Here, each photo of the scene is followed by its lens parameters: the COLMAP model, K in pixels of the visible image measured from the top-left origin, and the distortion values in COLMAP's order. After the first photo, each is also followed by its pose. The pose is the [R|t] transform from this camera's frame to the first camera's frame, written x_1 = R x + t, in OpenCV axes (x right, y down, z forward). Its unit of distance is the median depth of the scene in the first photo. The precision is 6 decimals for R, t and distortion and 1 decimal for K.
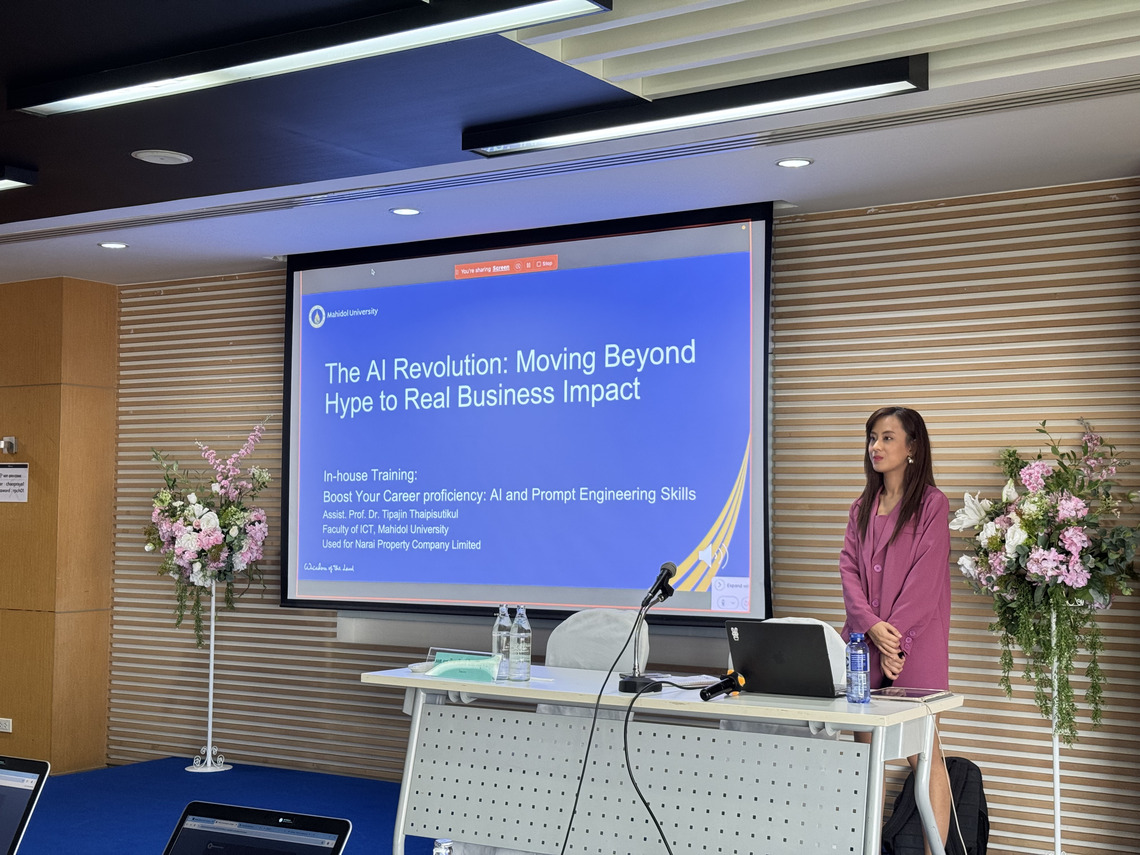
lens RADIAL K [[1639.8, 0, 568.1], [0, 1639.8, 430.6], [0, 0, 1]] dist [0.163423, 0.000000]
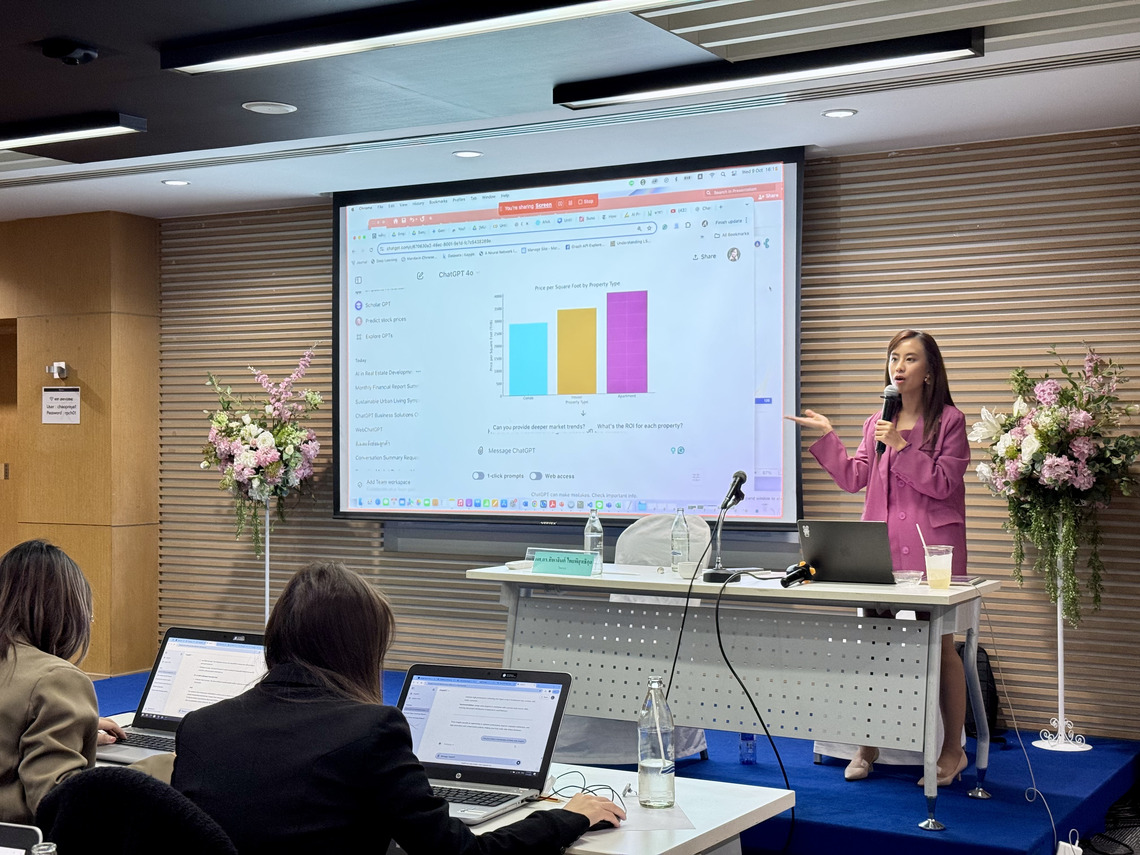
lens RADIAL K [[1639.8, 0, 571.8], [0, 1639.8, 434.8], [0, 0, 1]] dist [0.163423, 0.000000]
pose [[0.998093, -0.007143, 0.061308, -0.110688], [0.004157, 0.998805, 0.048693, -0.000639], [-0.061583, -0.048346, 0.996930, -0.113644]]
